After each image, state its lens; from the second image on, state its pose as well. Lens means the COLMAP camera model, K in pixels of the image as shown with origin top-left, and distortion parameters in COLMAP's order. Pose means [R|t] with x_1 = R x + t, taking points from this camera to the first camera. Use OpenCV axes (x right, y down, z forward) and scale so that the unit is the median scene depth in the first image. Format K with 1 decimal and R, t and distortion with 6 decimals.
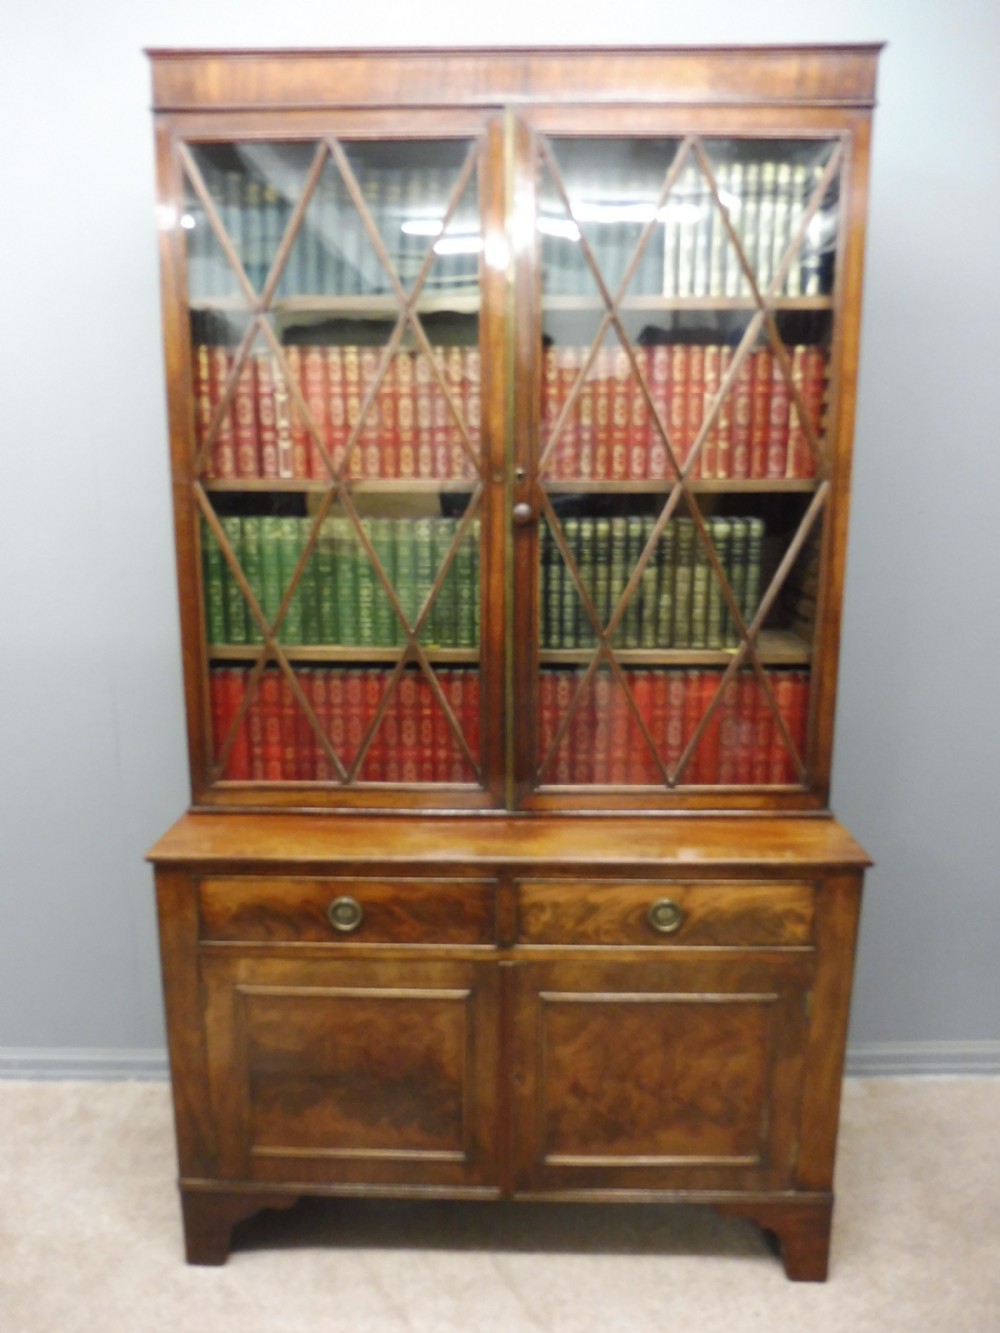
lens RADIAL K [[967.1, 0, 499.0], [0, 967.1, 668.0], [0, 0, 1]] dist [-0.051878, 0.015900]
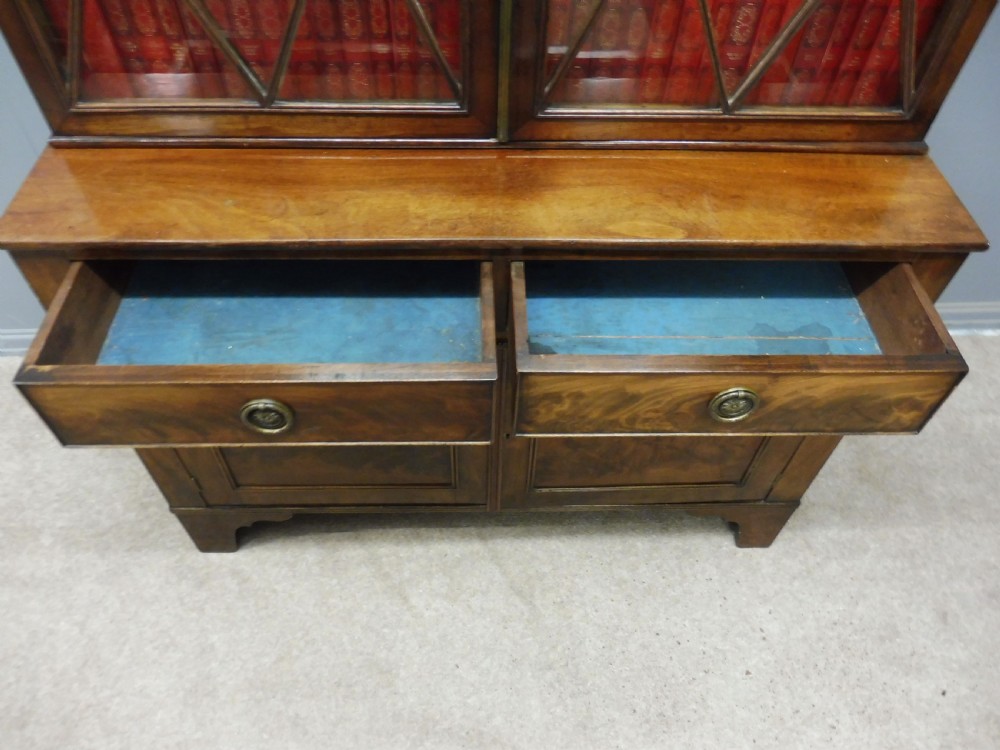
lens RADIAL K [[725.5, 0, 503.9], [0, 725.5, 381.3], [0, 0, 1]] dist [-0.051878, 0.015900]
pose [[0.998010, -0.022860, 0.058759, -0.024887], [-0.019444, 0.774935, 0.631742, -0.056480], [-0.059976, -0.631628, 0.772948, 0.483122]]
